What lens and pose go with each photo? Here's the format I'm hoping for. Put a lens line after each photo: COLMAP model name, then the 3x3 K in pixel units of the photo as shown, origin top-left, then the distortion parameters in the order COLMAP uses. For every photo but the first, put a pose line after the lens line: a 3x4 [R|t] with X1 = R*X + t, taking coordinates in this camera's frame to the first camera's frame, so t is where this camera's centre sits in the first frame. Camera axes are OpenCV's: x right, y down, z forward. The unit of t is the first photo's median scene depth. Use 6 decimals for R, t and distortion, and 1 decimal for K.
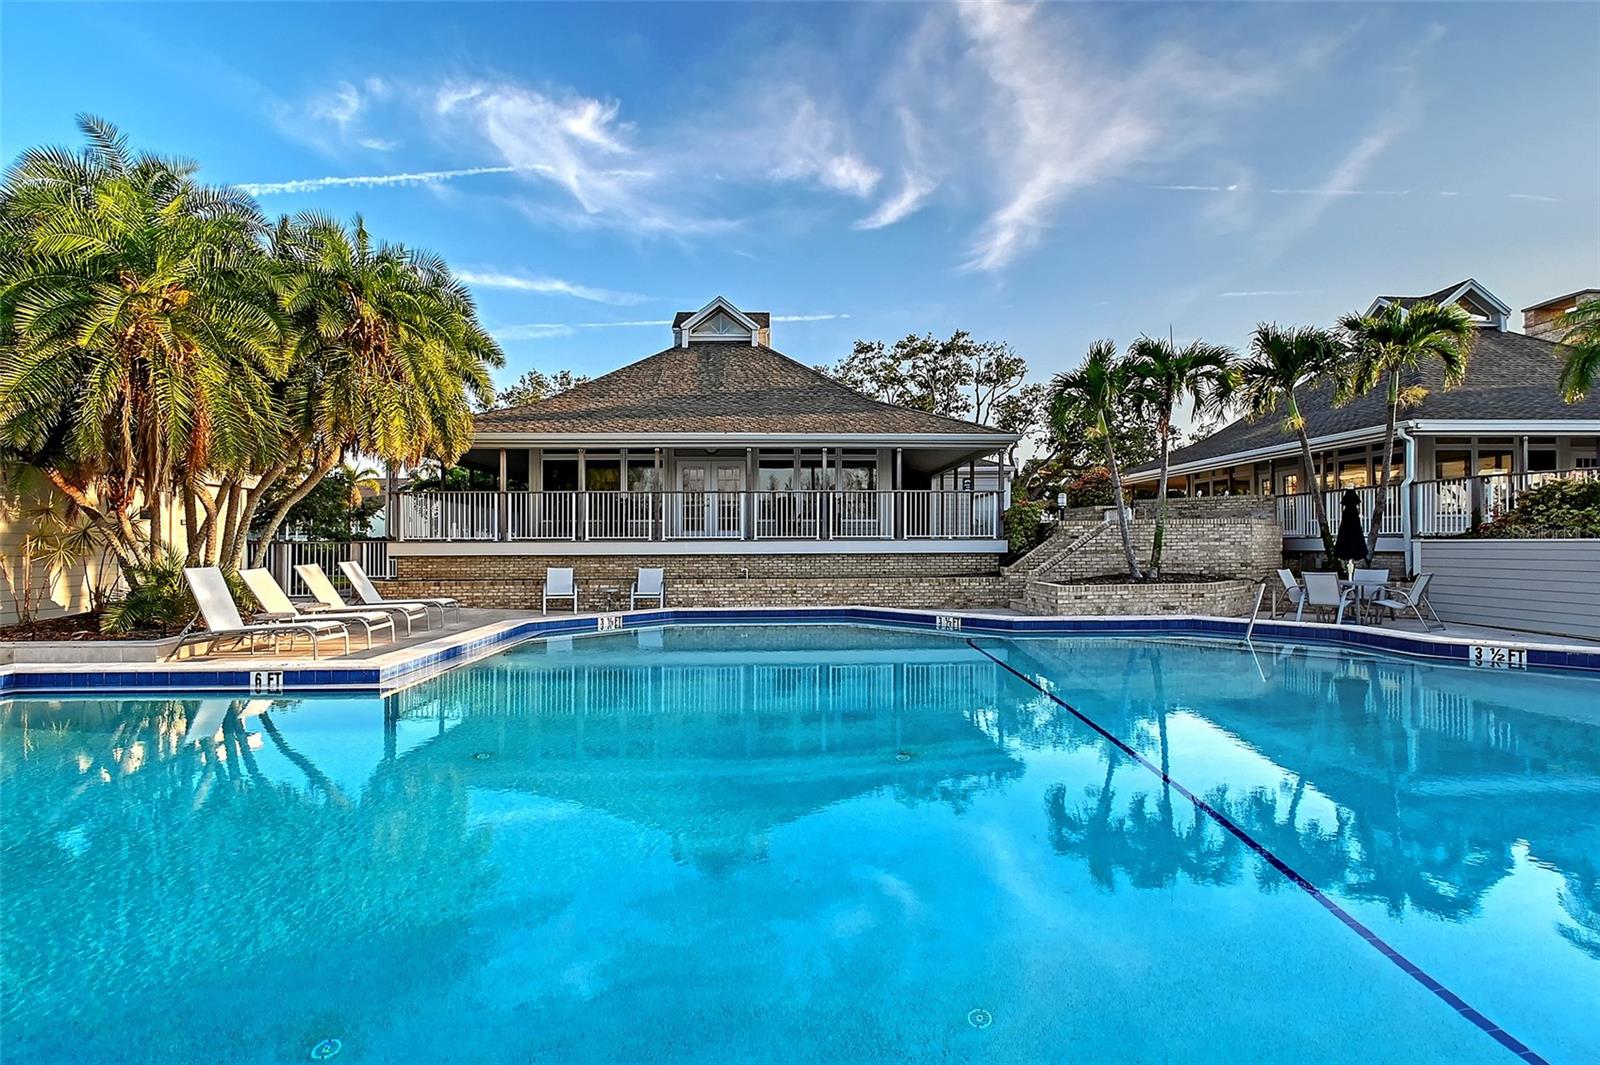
lens RADIAL K [[716.3, 0, 830.8], [0, 716.3, 541.4], [0, 0, 1]] dist [-0.001207, -0.000378]
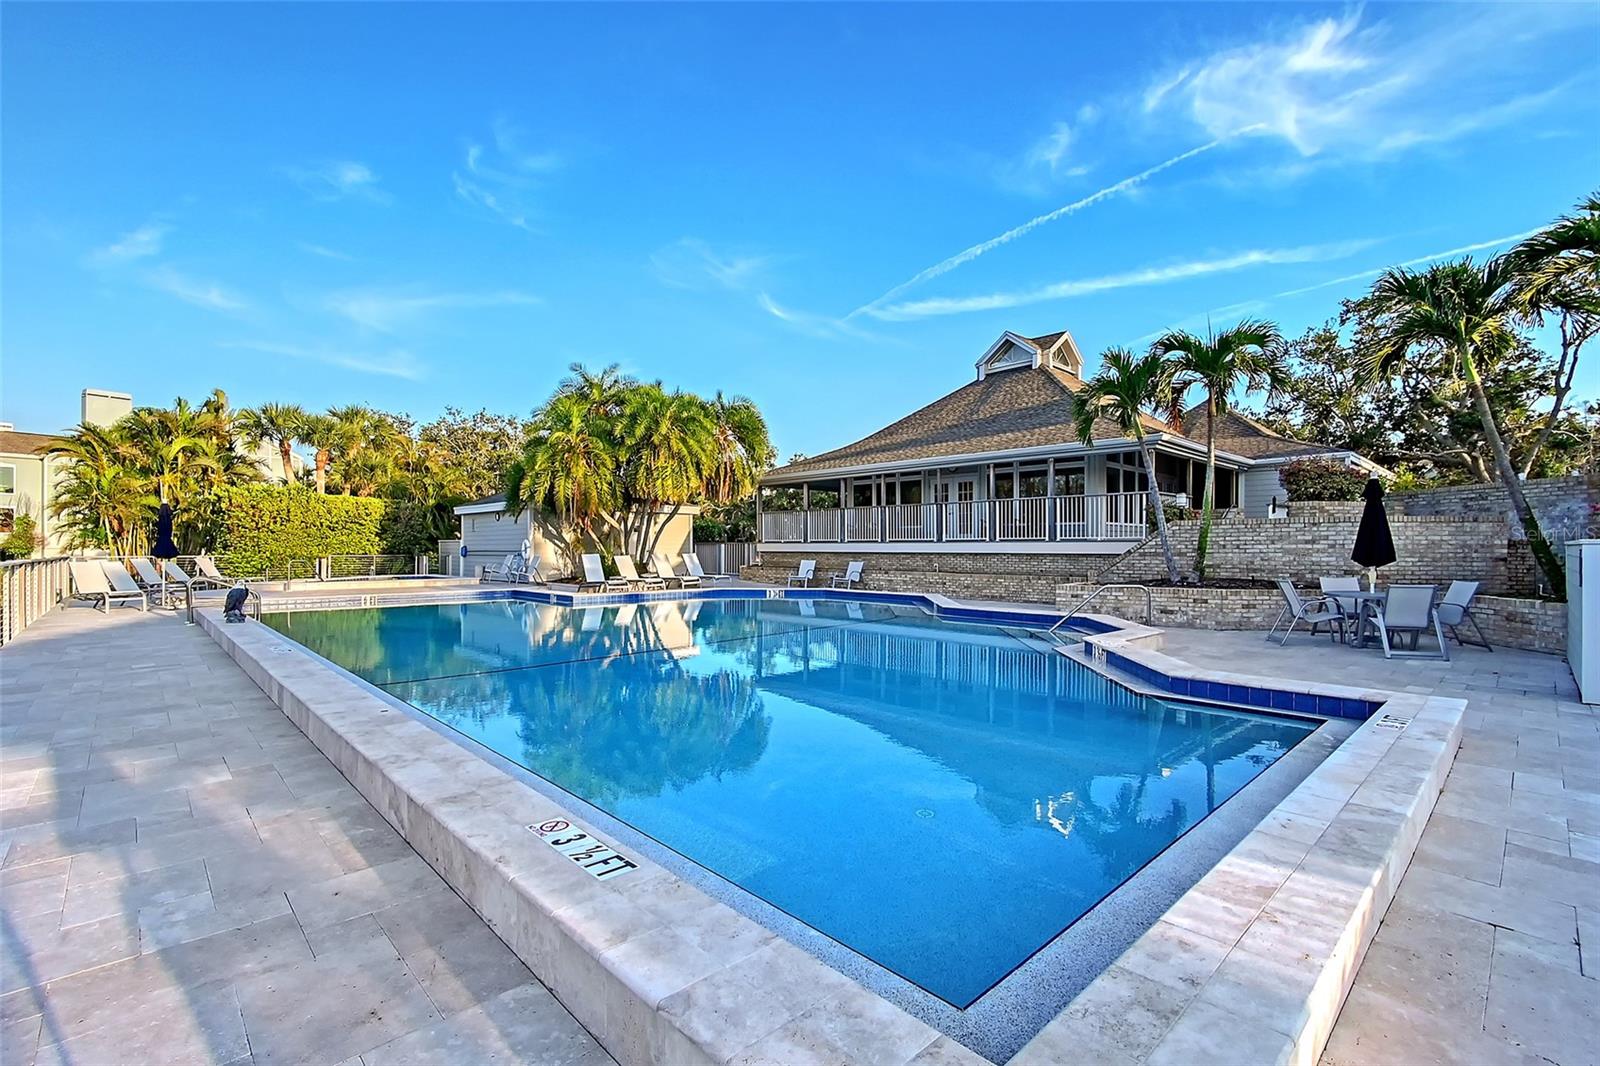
lens RADIAL K [[716.3, 0, 830.8], [0, 716.3, 541.9], [0, 0, 1]] dist [-0.001207, -0.000378]
pose [[0.677355, 0.000601, -0.735656, 0.738544], [0.000014, 1.000000, 0.000830, -0.002771], [0.735657, -0.000573, 0.677354, 0.004960]]
